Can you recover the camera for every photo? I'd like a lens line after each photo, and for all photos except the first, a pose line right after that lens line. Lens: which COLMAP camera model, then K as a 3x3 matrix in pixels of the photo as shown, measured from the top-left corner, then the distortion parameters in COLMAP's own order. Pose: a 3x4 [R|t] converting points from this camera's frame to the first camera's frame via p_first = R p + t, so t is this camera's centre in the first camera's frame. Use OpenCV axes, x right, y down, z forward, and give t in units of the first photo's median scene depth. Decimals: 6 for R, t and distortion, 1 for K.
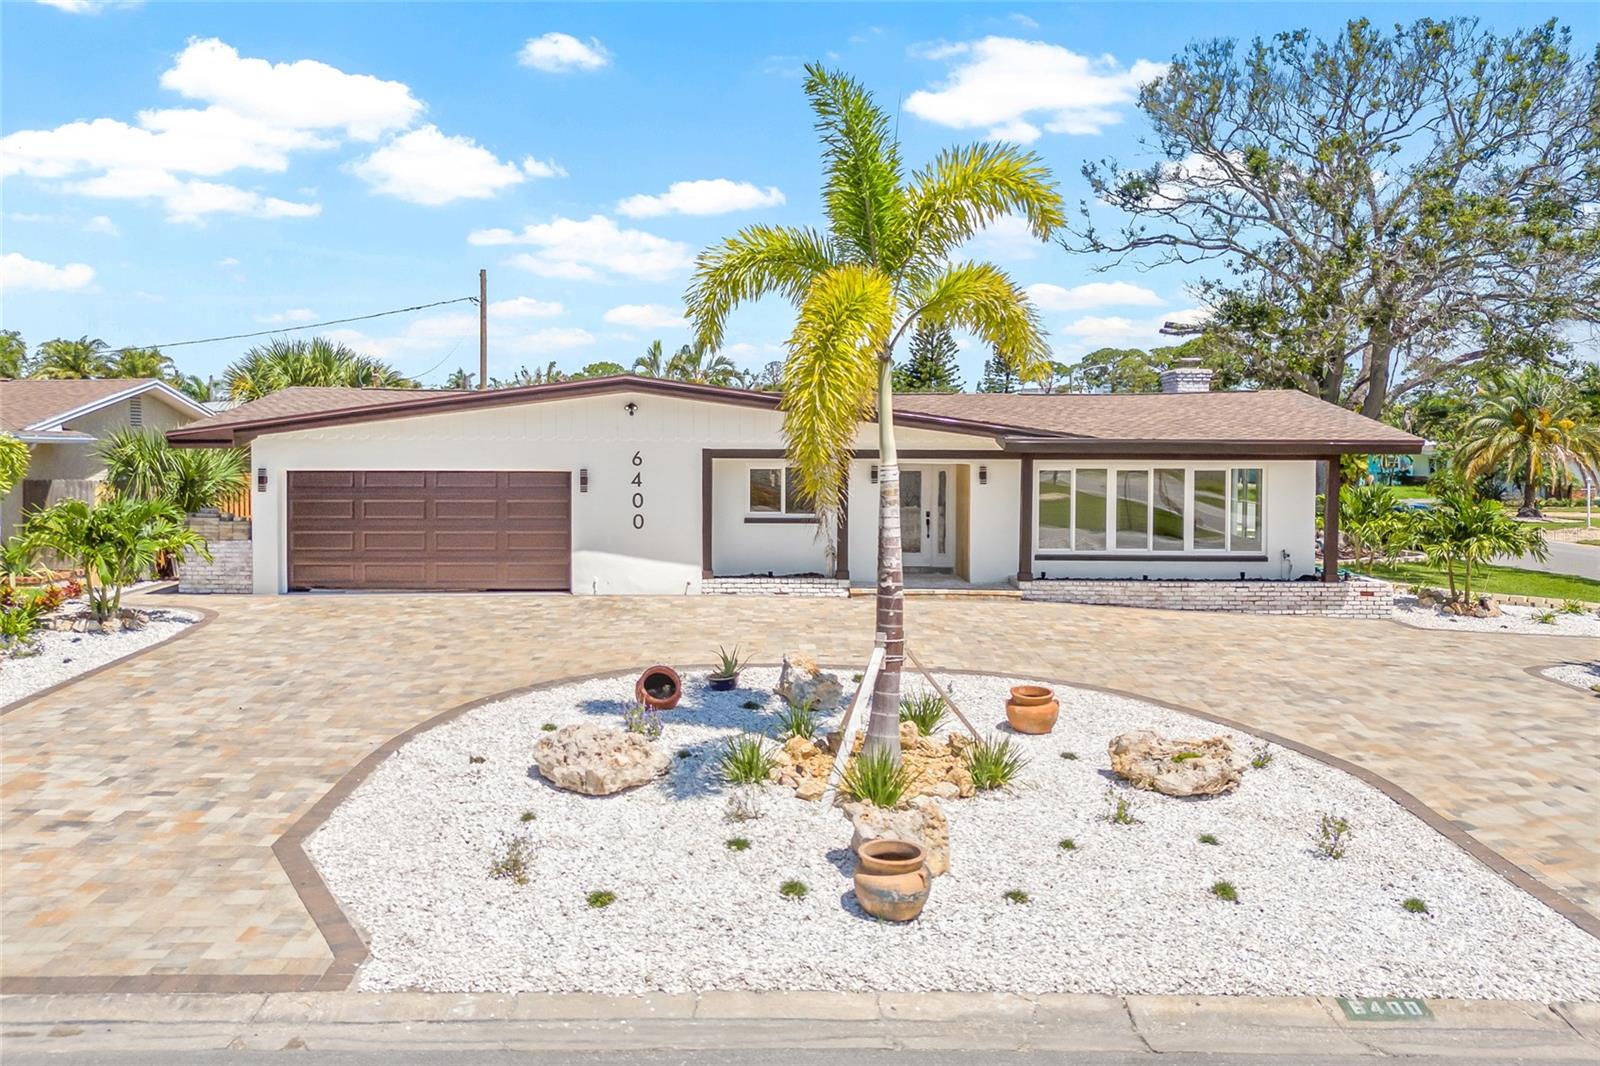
lens RADIAL K [[1086.9, 0, 798.8], [0, 1086.9, 530.4], [0, 0, 1]] dist [0.009373, 0.003075]
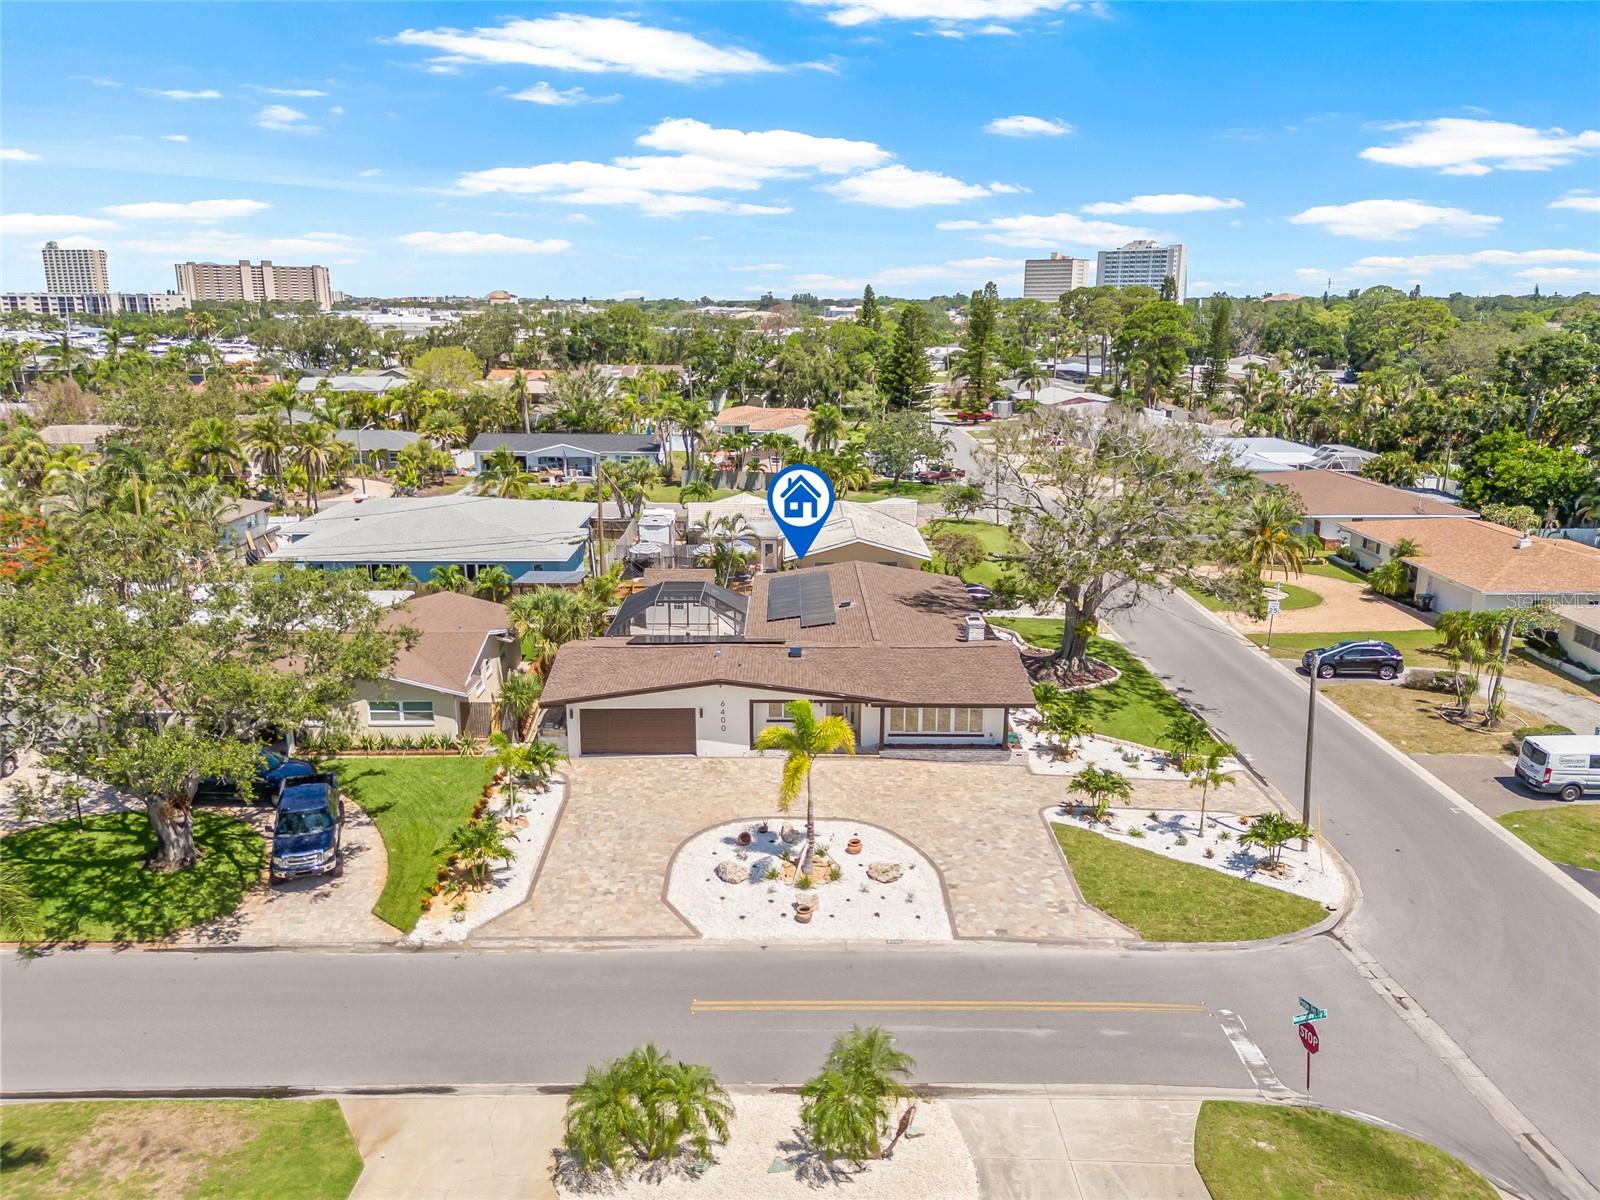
lens RADIAL K [[1127.3, 0, 802.5], [0, 1127.3, 601.1], [0, 0, 1]] dist [0.022140, -0.003983]
pose [[0.999983, -0.003111, -0.004837, 0.076489], [0.004102, 0.975317, 0.220773, -1.481887], [0.004030, -0.220789, 0.975313, -2.473144]]
